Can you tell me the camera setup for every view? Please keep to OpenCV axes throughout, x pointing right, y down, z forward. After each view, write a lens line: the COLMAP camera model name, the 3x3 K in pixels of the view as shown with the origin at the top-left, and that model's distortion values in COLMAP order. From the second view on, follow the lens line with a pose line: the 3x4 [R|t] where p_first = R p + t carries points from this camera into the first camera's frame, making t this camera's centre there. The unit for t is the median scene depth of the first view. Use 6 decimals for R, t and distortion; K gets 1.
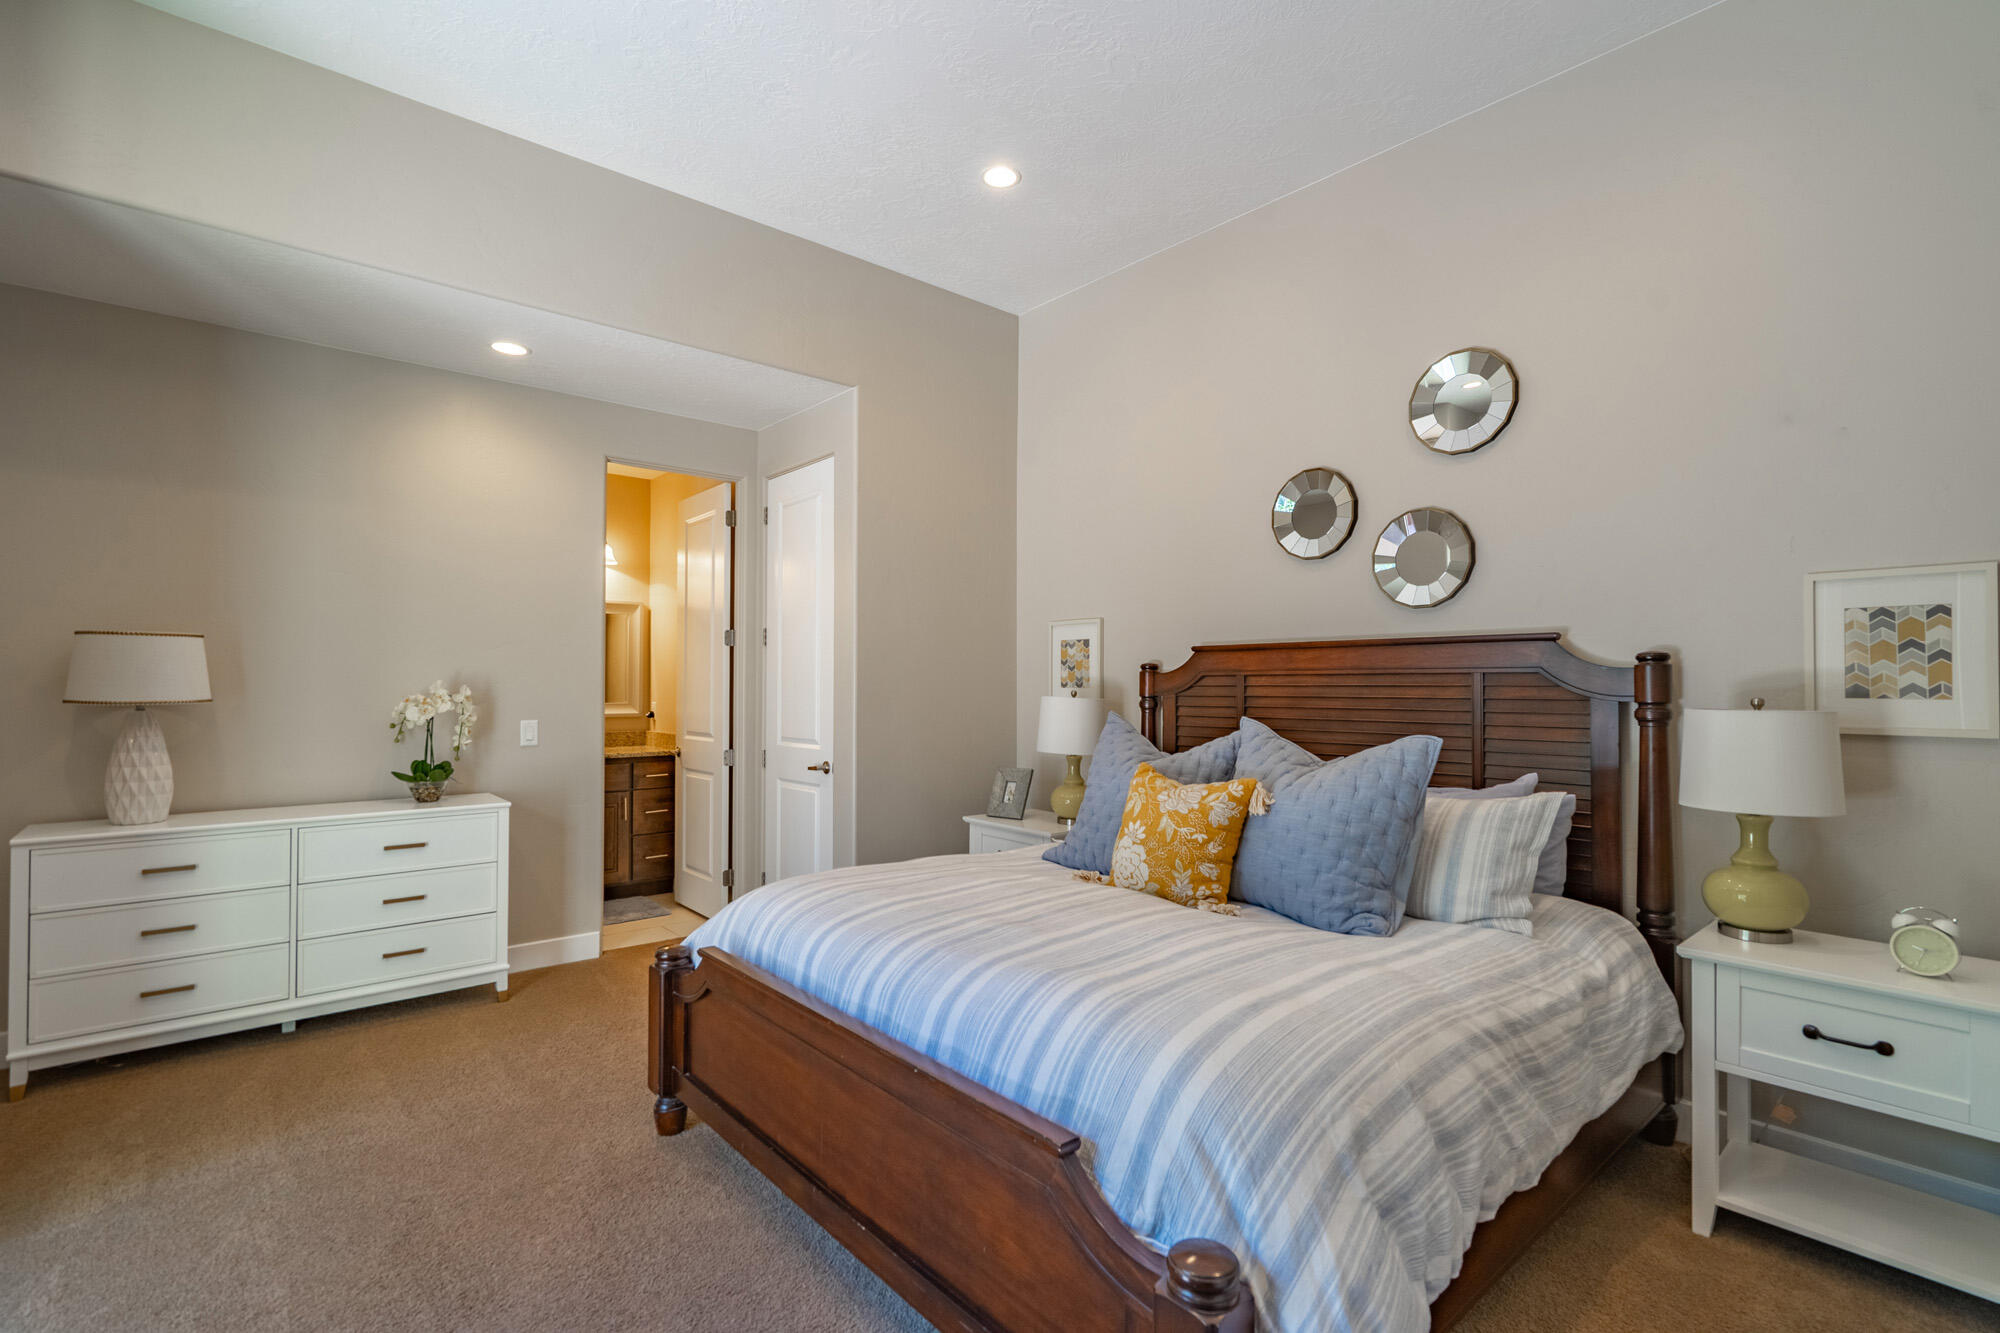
lens RADIAL K [[930.2, 0, 993.2], [0, 930.2, 672.3], [0, 0, 1]] dist [-0.002775, 0.002071]
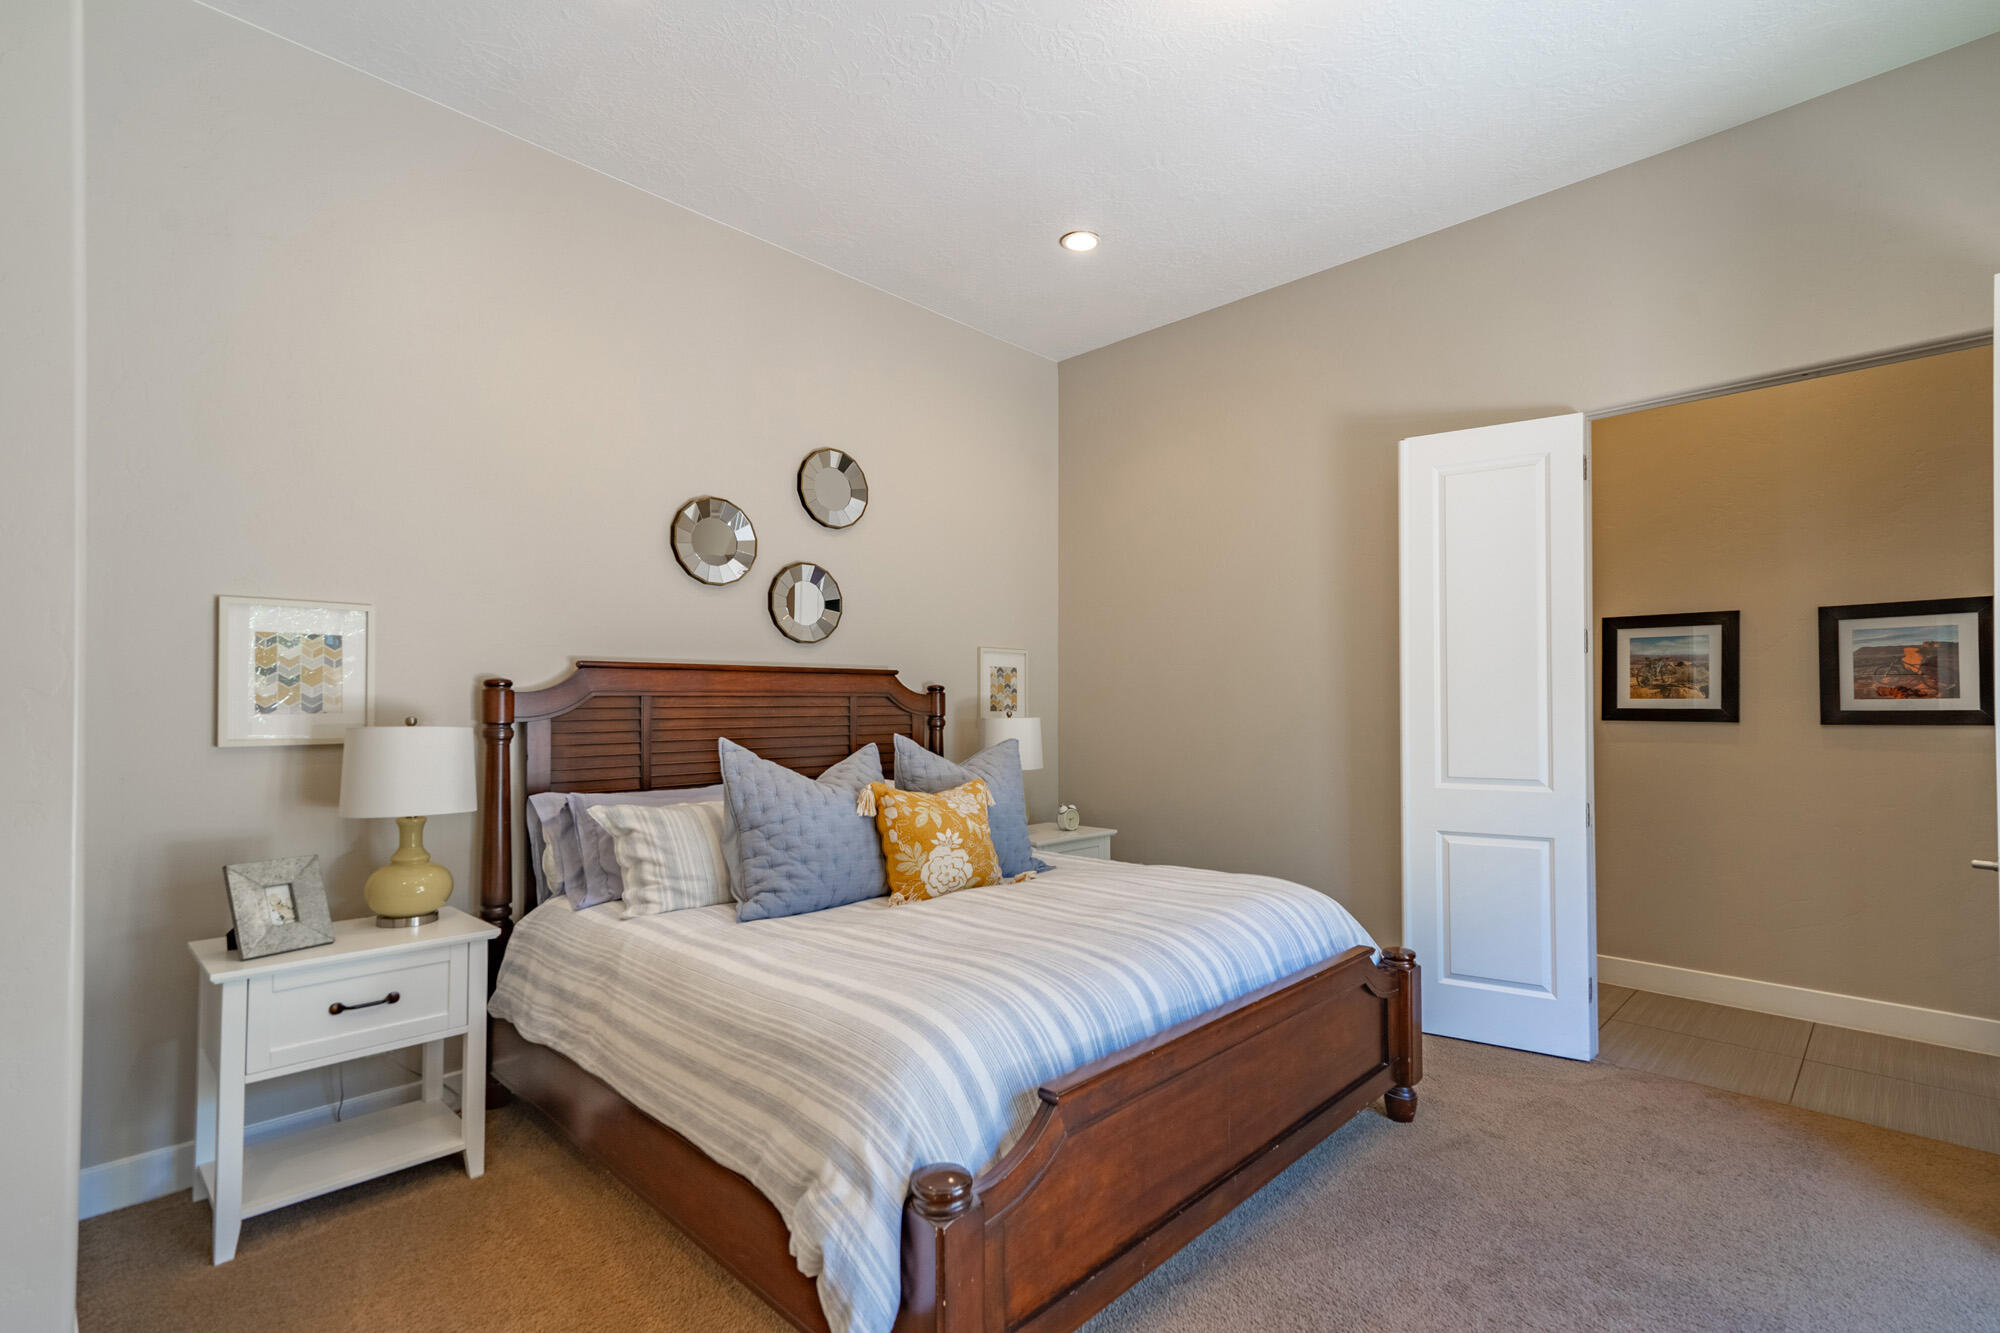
lens RADIAL K [[930.2, 0, 945.2], [0, 930.2, 693.3], [0, 0, 1]] dist [-0.002775, 0.002071]
pose [[-0.078855, 0.006396, 0.996866, -0.724993], [-0.012529, 0.999894, -0.007406, 0.003861], [-0.996807, -0.013074, -0.078767, 0.829044]]
